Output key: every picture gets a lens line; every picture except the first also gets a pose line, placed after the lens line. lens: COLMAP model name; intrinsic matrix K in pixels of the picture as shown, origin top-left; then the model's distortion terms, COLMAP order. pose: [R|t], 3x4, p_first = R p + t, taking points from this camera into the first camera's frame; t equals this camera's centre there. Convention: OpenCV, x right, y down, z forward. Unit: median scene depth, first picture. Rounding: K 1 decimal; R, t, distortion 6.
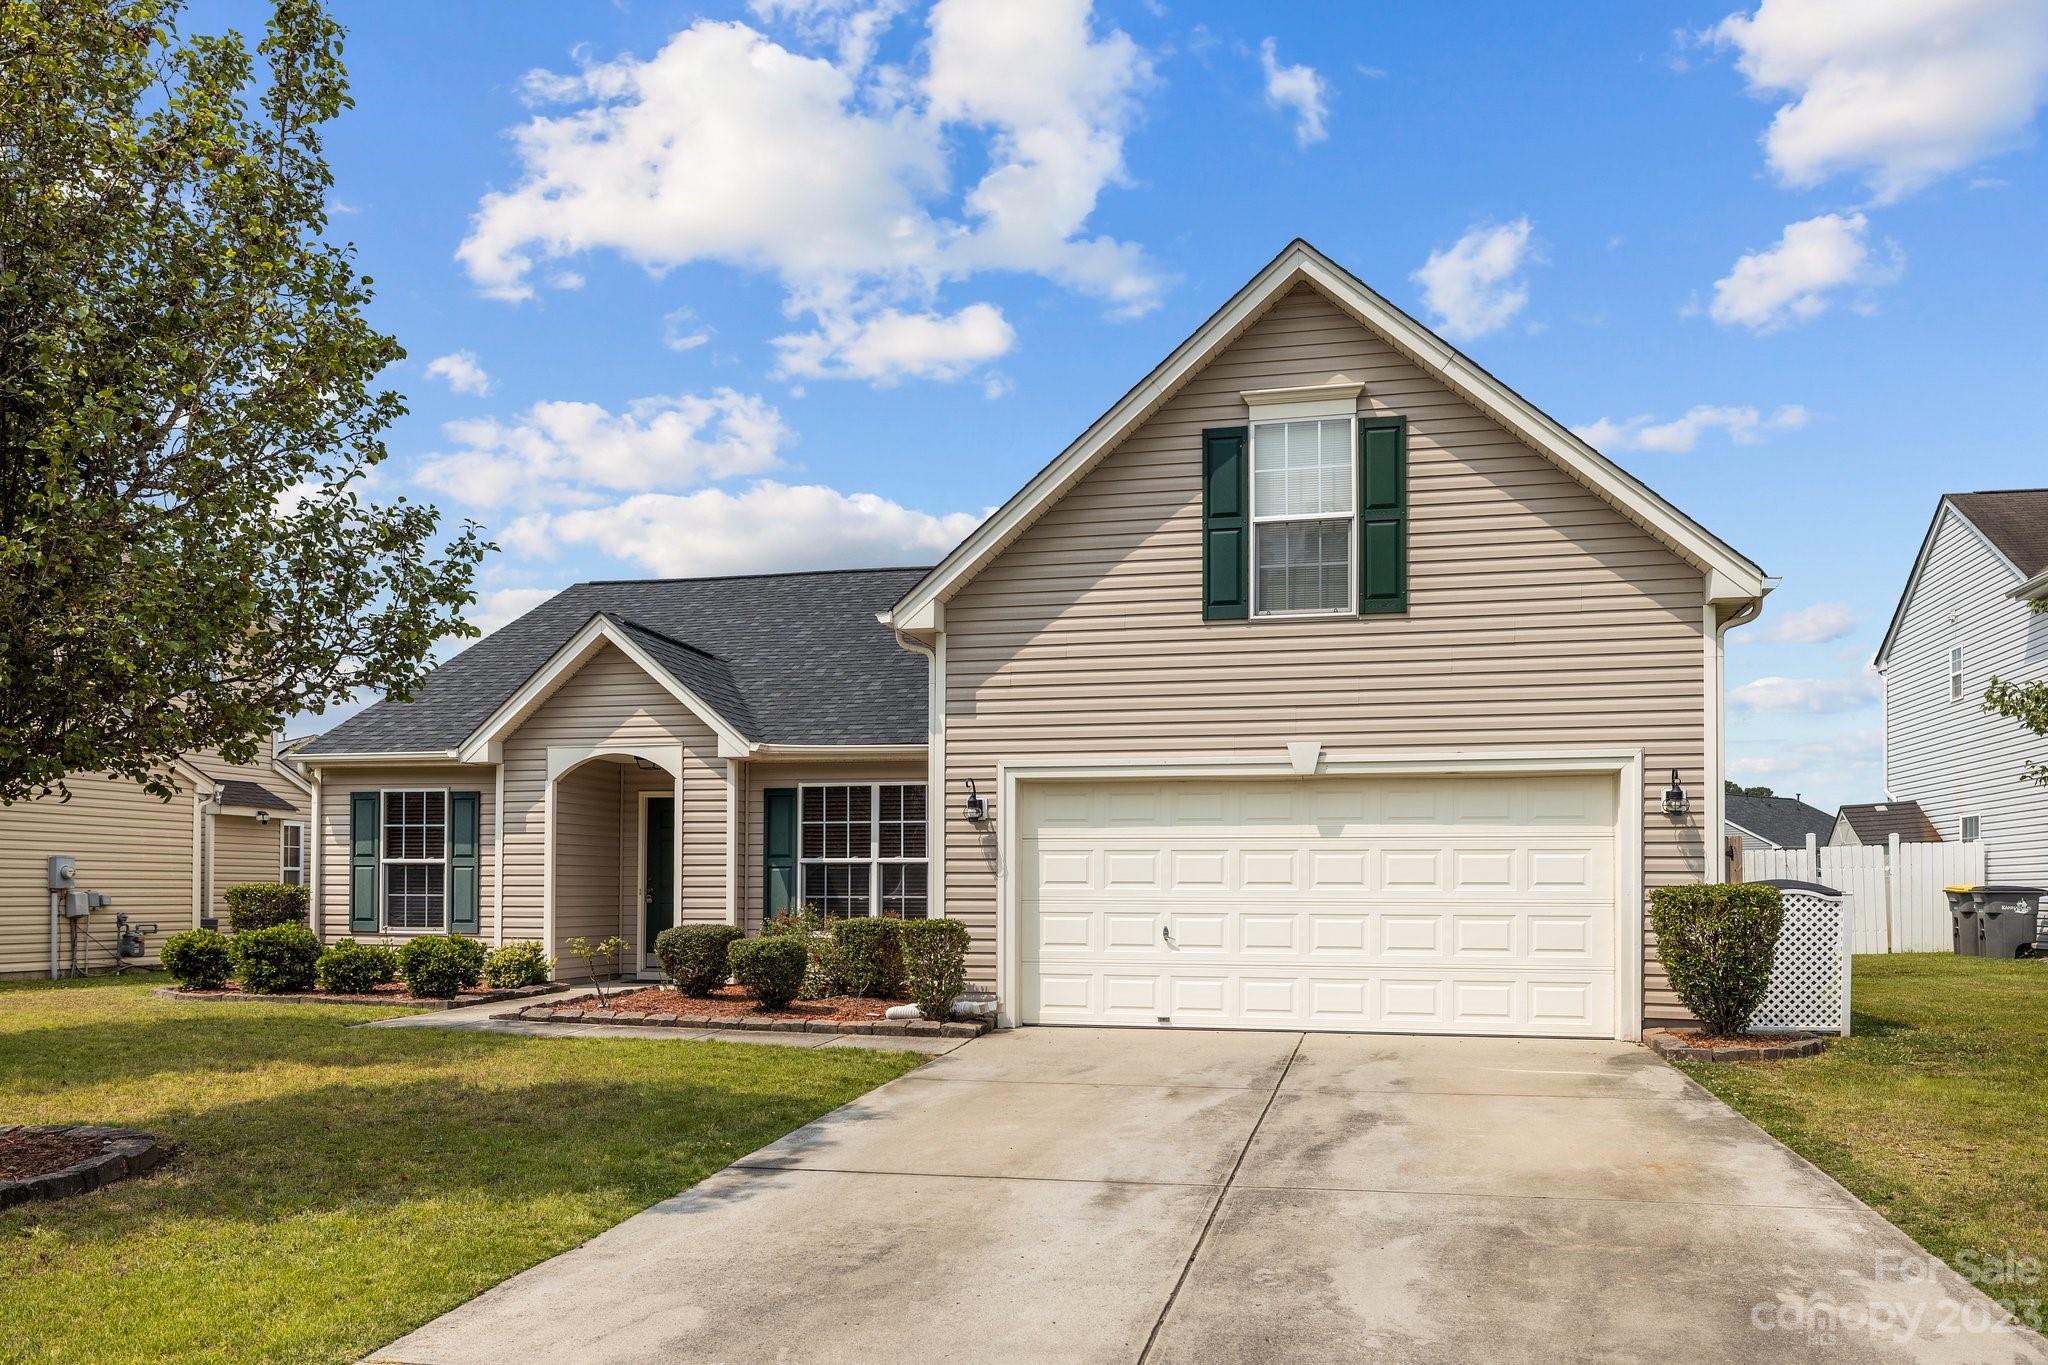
lens RADIAL K [[1680.3, 0, 1186.2], [0, 1680.3, 917.8], [0, 0, 1]] dist [-0.015640, 0.003980]
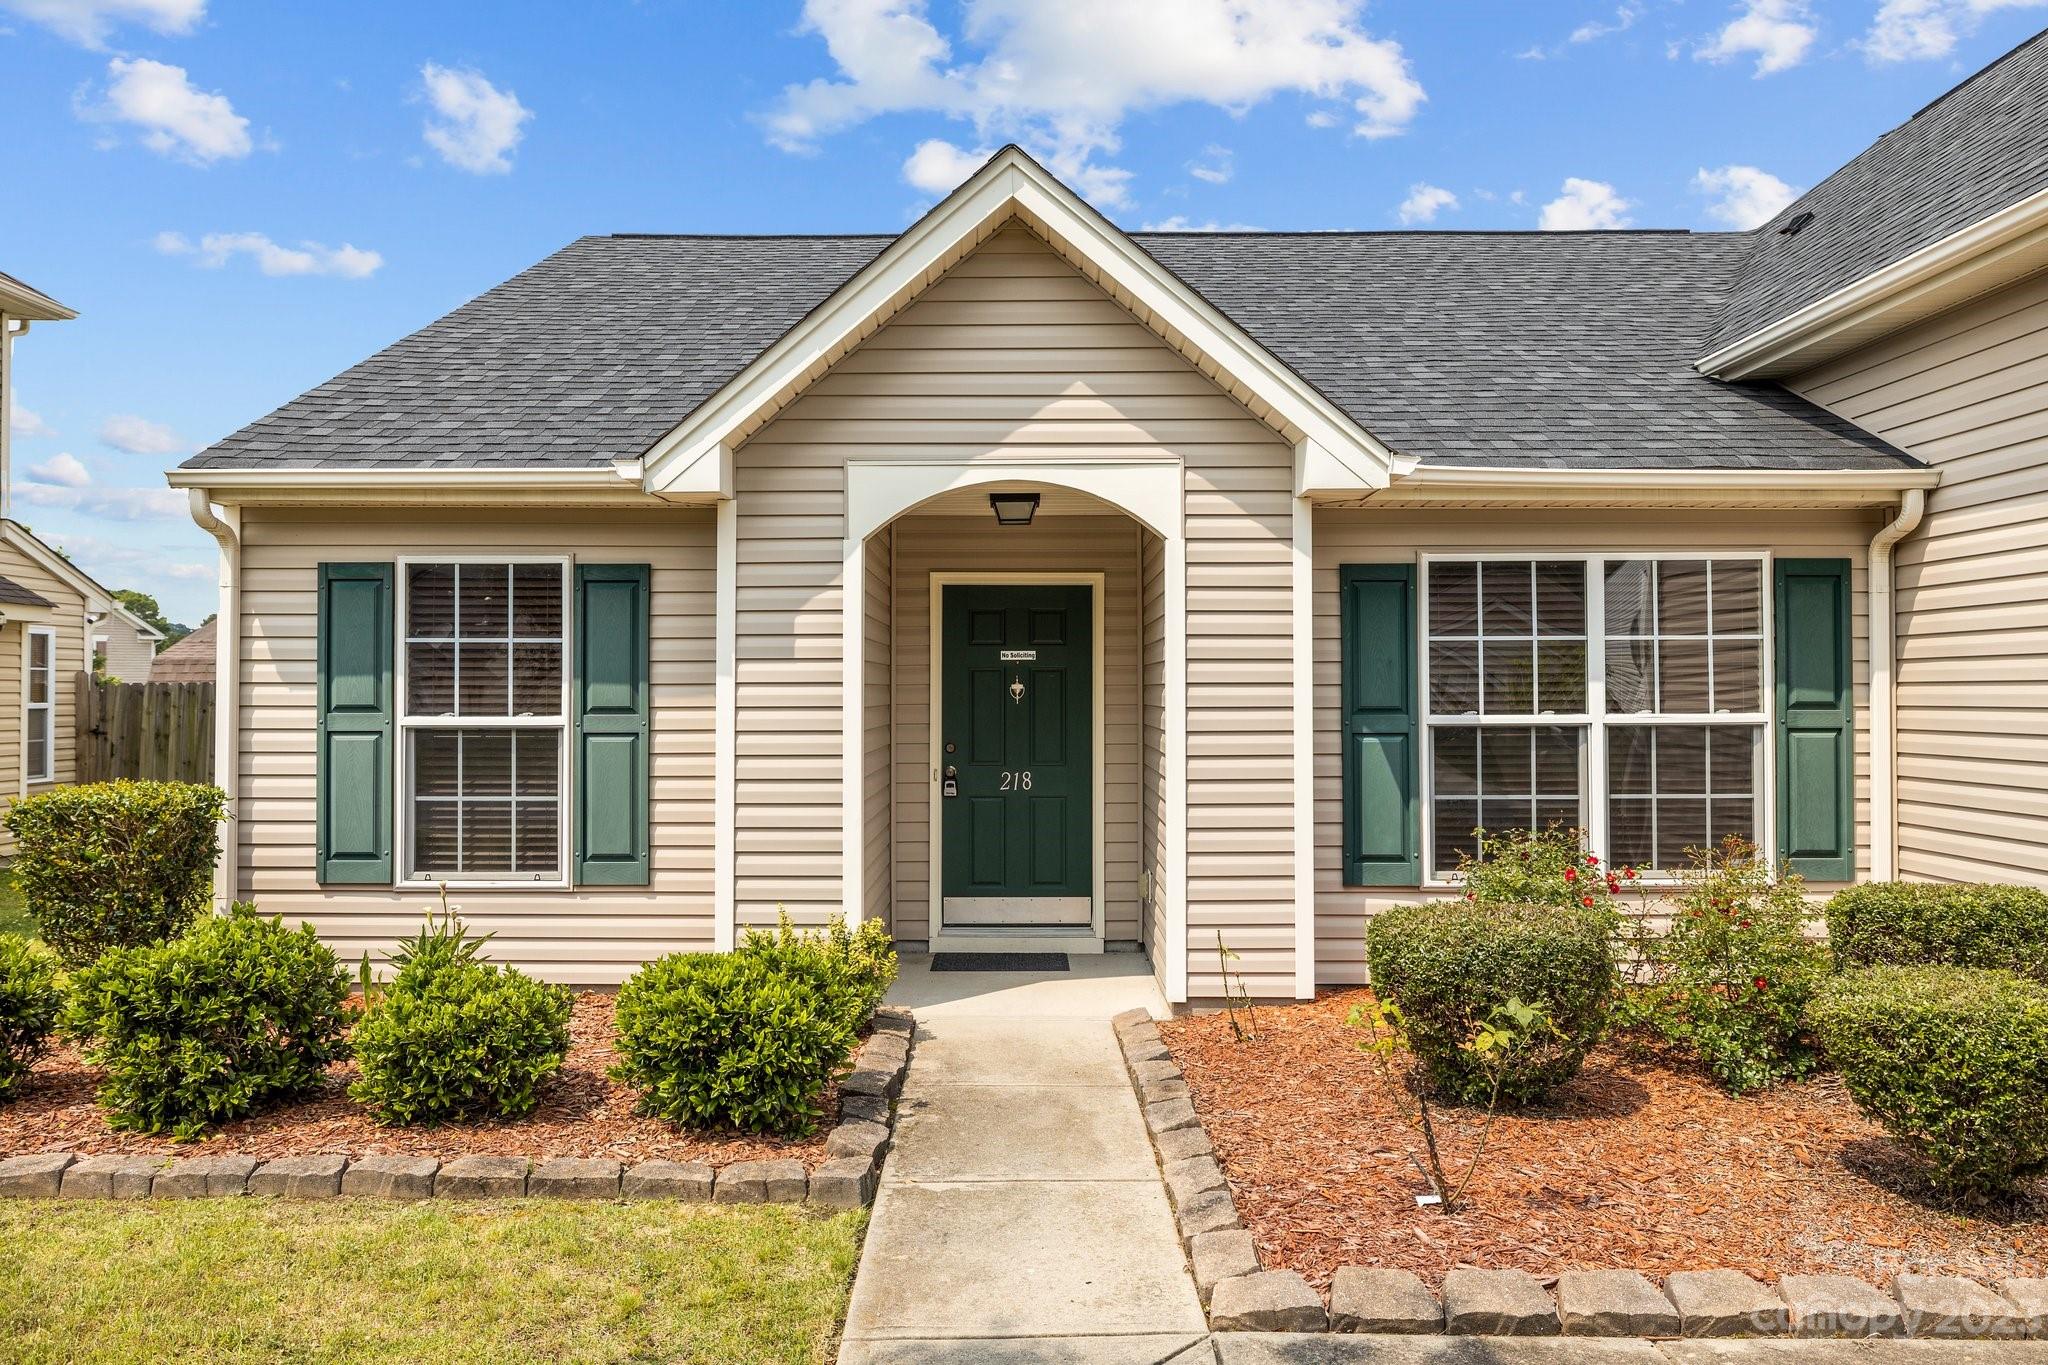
lens RADIAL K [[1372.6, 0, 1030.3], [0, 1372.6, 685.2], [0, 0, 1]] dist [-0.008333, 0.002681]
pose [[0.978584, -0.003795, 0.205815, -0.492423], [0.007069, 0.999860, -0.015171, -0.045971], [-0.205728, 0.016301, 0.978473, 0.773652]]
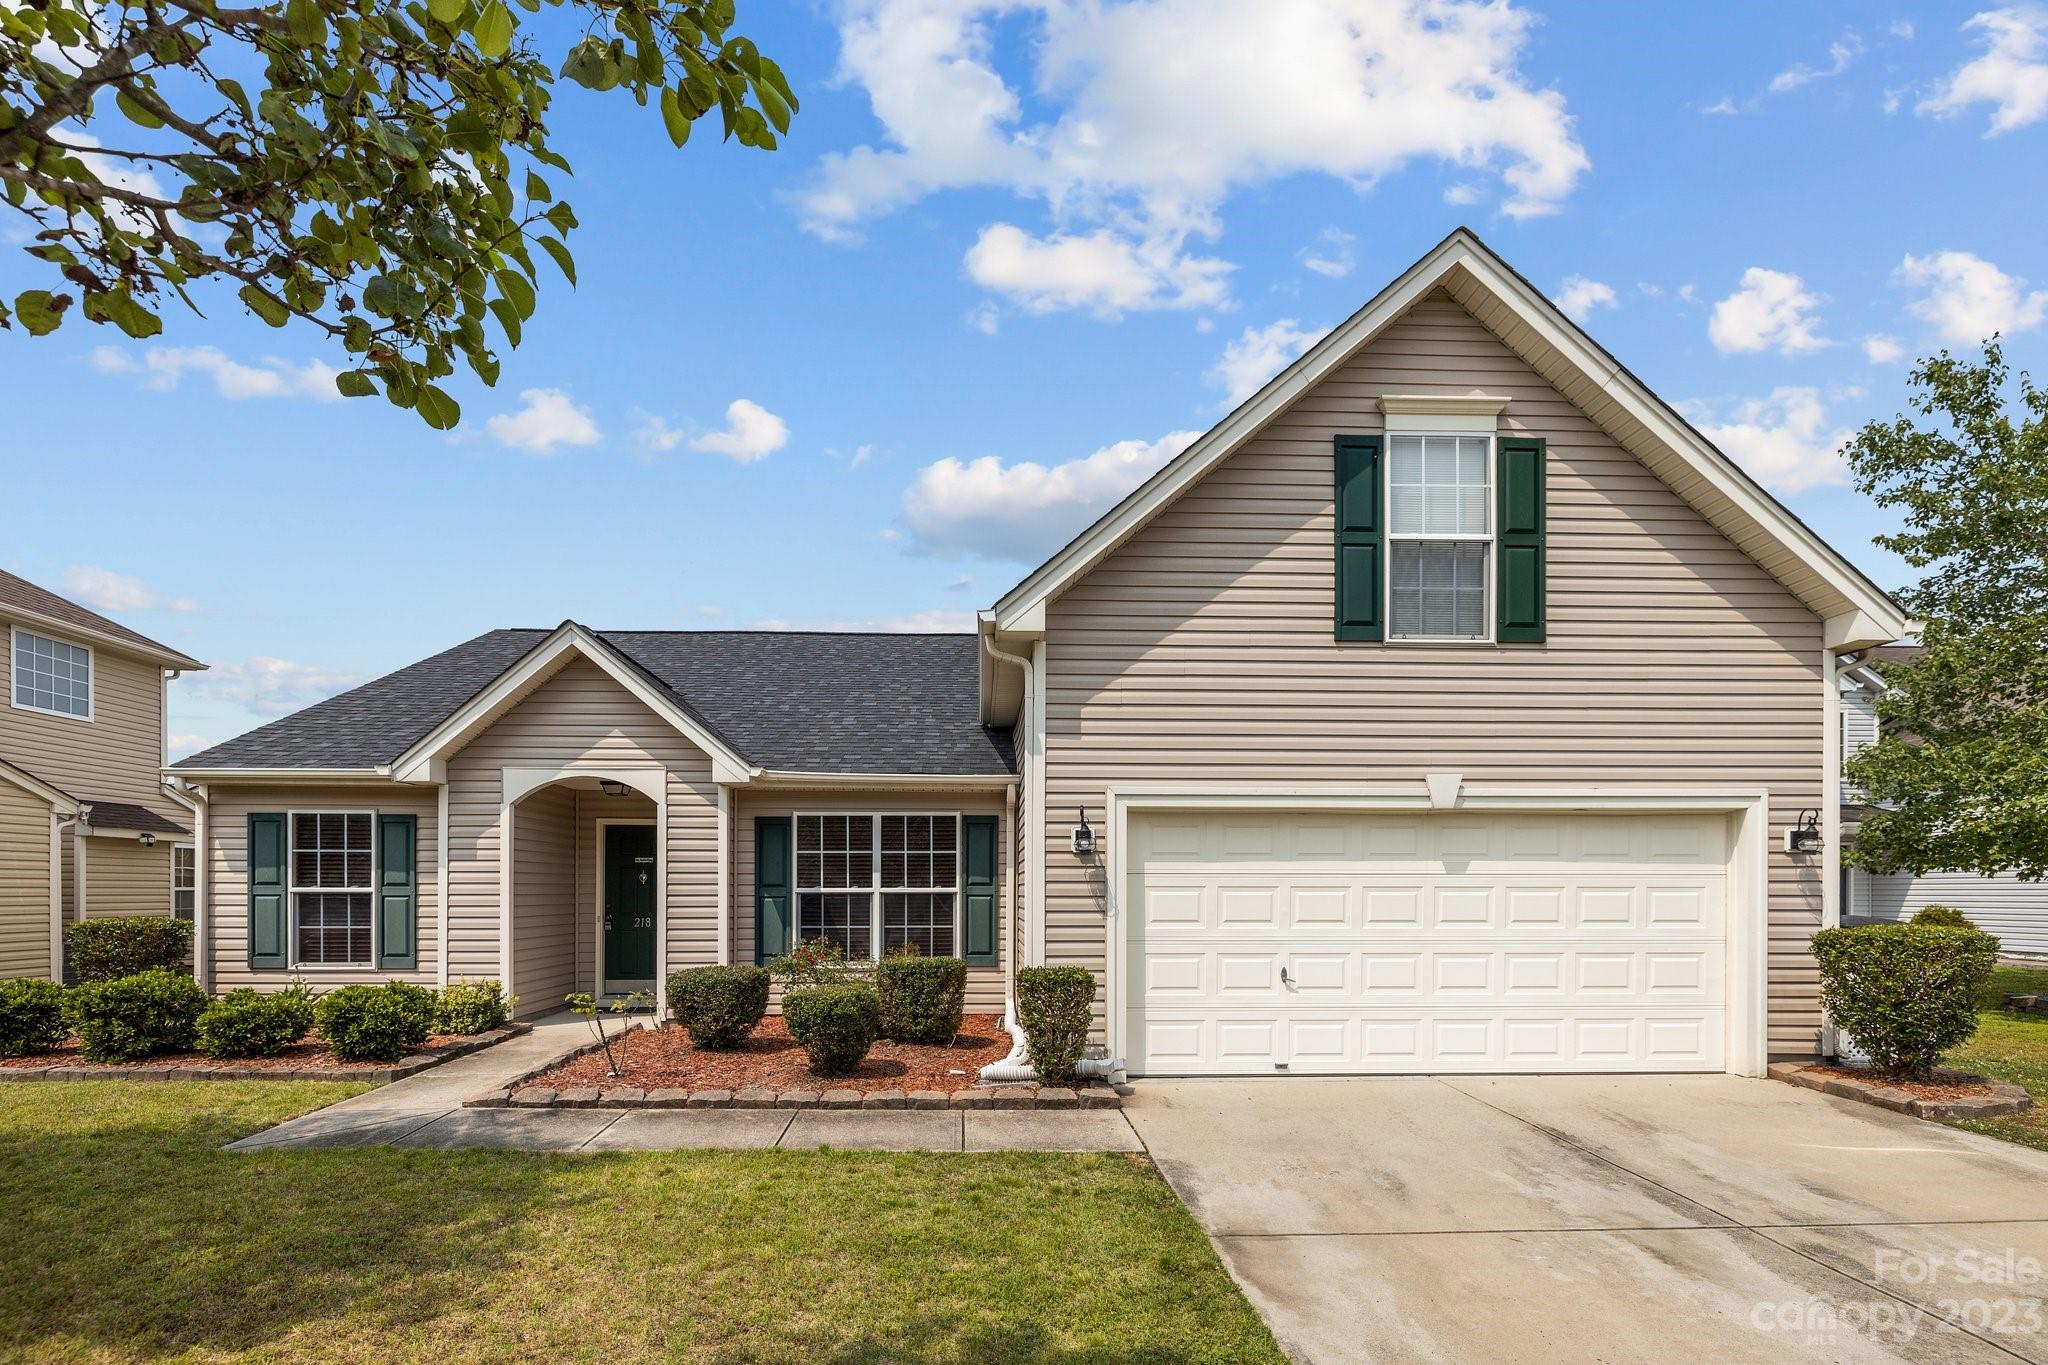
lens RADIAL K [[902.4, 0, 1057.0], [0, 902.4, 907.8], [0, 0, 1]] dist [-0.001673, -0.000223]
pose [[0.966209, -0.006998, 0.257666, -0.258984], [0.005218, 0.999958, 0.007590, -0.032153], [-0.257708, -0.005989, 0.966204, 0.532430]]
